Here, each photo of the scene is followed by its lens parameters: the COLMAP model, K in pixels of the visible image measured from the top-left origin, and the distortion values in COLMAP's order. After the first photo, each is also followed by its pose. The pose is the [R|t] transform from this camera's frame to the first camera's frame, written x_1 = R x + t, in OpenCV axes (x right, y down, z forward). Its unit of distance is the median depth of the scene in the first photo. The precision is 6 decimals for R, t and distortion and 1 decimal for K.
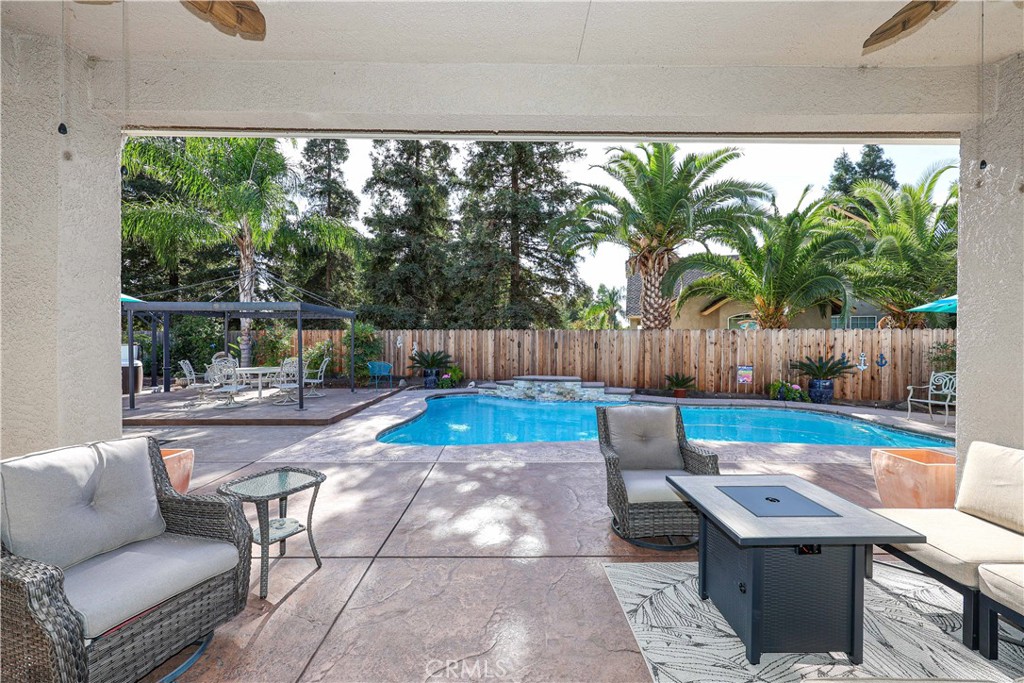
lens RADIAL K [[408.9, 0, 511.4], [0, 408.9, 346.8], [0, 0, 1]] dist [-0.002100, -0.000113]
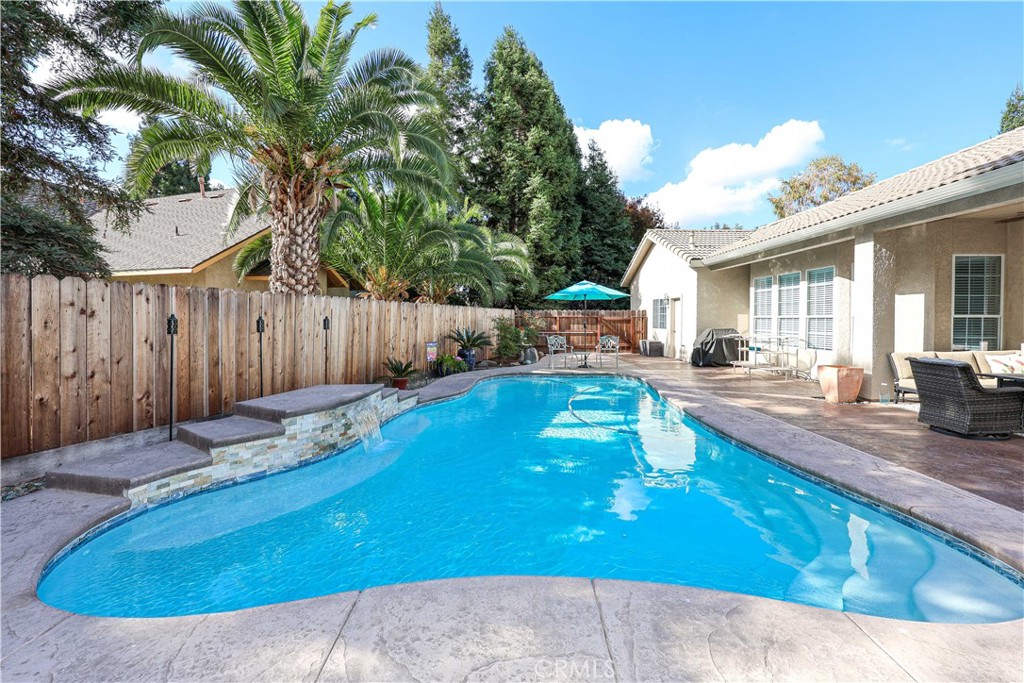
lens RADIAL K [[408.9, 0, 507.4], [0, 408.9, 336.4], [0, 0, 1]] dist [-0.002100, -0.000113]
pose [[0.009725, -0.046326, 0.998879, -0.326749], [0.014564, 0.998827, 0.046181, -0.007386], [-0.999847, 0.014099, 0.010388, 0.720043]]
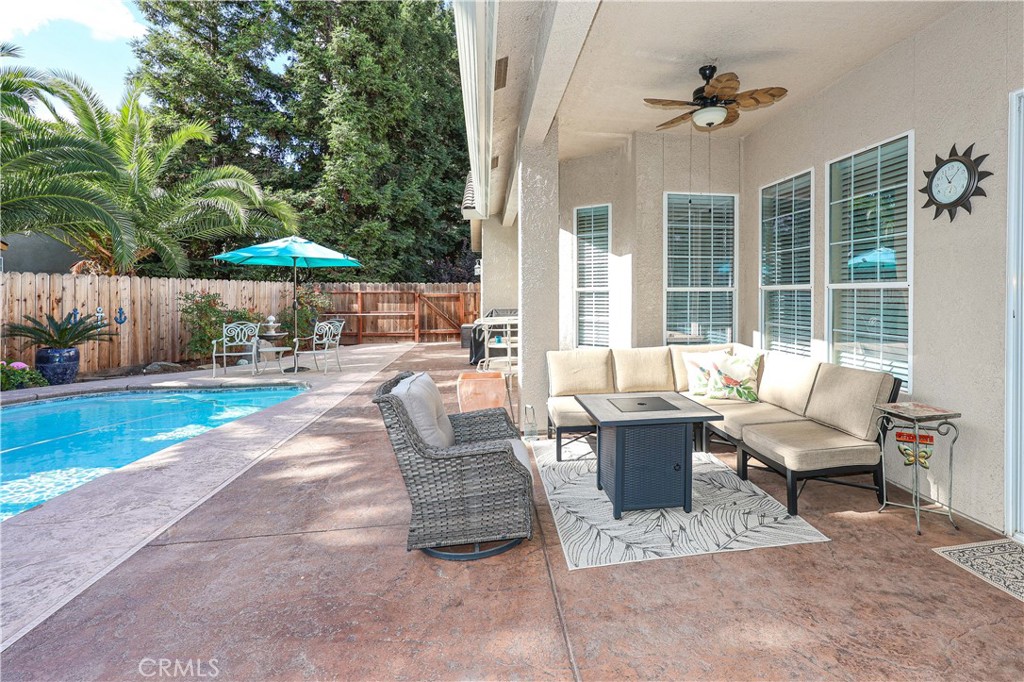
lens RADIAL K [[485.6, 0, 574.4], [0, 485.6, 299.7], [0, 0, 1]] dist [0.001207, 0.000140]
pose [[-0.171521, -0.012697, 0.985099, -0.150990], [0.016071, 0.999748, 0.015684, 0.000753], [-0.985049, 0.018521, -0.171274, 0.252747]]
